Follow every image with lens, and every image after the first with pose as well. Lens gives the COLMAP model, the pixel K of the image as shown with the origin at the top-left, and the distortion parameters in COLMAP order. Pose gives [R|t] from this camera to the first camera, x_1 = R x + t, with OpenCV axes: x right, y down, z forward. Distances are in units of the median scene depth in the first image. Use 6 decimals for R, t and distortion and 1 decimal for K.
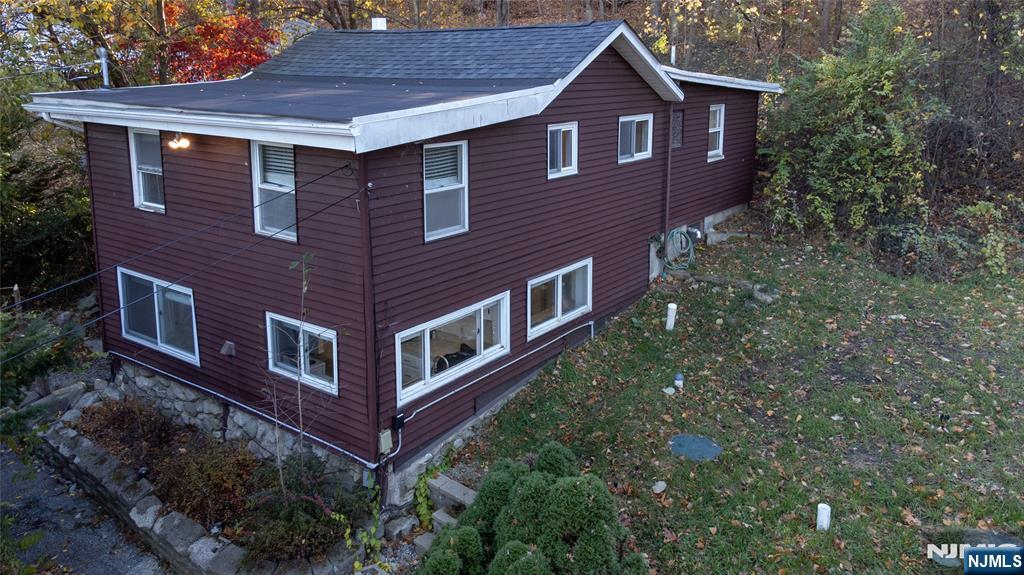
lens RADIAL K [[803.0, 0, 531.3], [0, 803.0, 201.0], [0, 0, 1]] dist [0.061184, 0.001623]
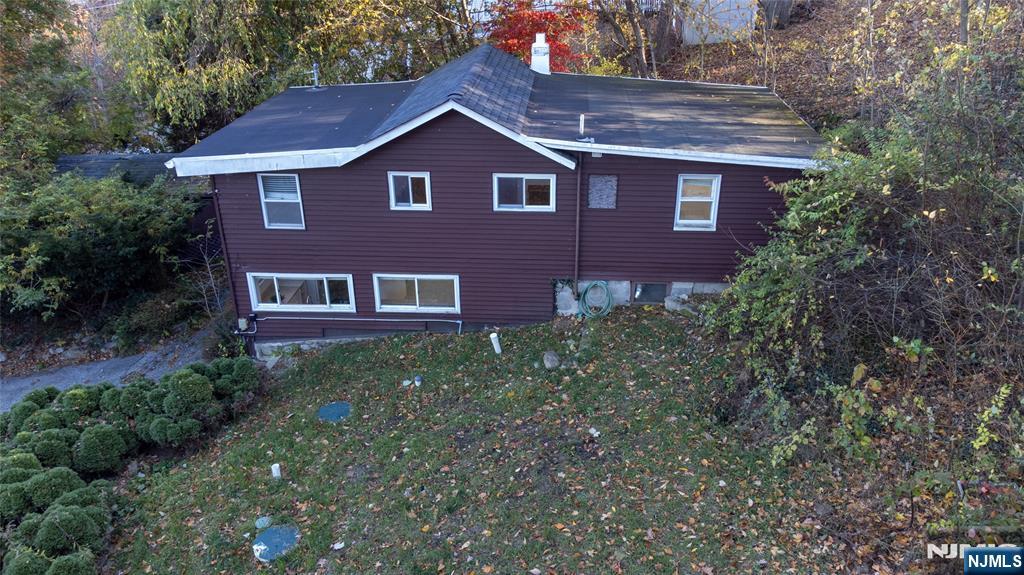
lens RADIAL K [[775.4, 0, 512.0], [0, 775.4, 287.5], [0, 0, 1]] dist [0.054275, 0.000109]
pose [[0.521981, 0.353515, -0.776249, 1.261936], [-0.136168, 0.932934, 0.333307, -0.391076], [0.842018, -0.068280, 0.535111, 0.463029]]
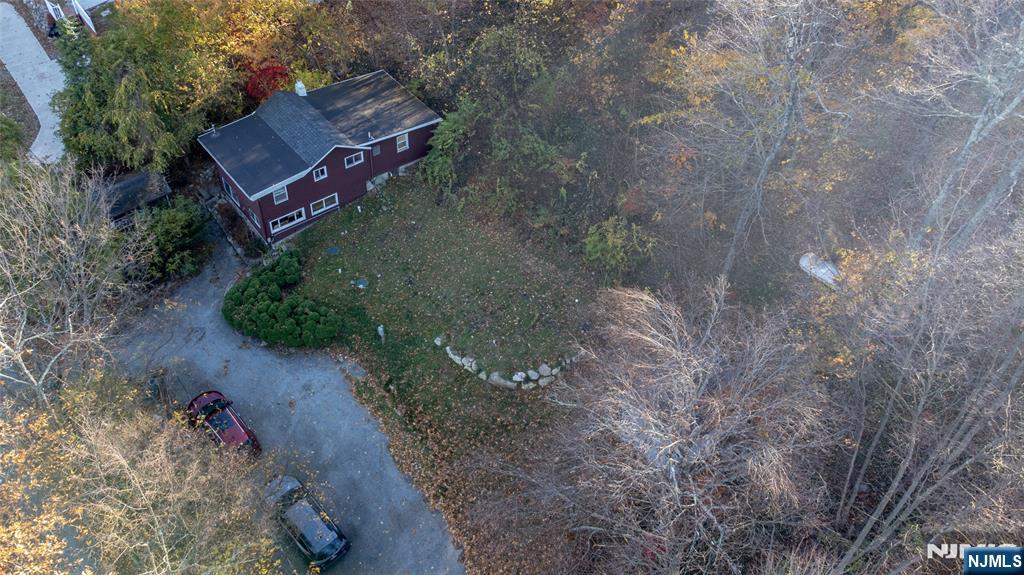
lens RADIAL K [[914.8, 0, 509.2], [0, 914.8, 265.0], [0, 0, 1]] dist [-0.004643, -0.000141]
pose [[0.959785, 0.208583, -0.187899, 1.956111], [-0.073109, 0.831921, 0.550057, -2.336359], [0.271049, -0.514199, 0.813715, -2.749001]]
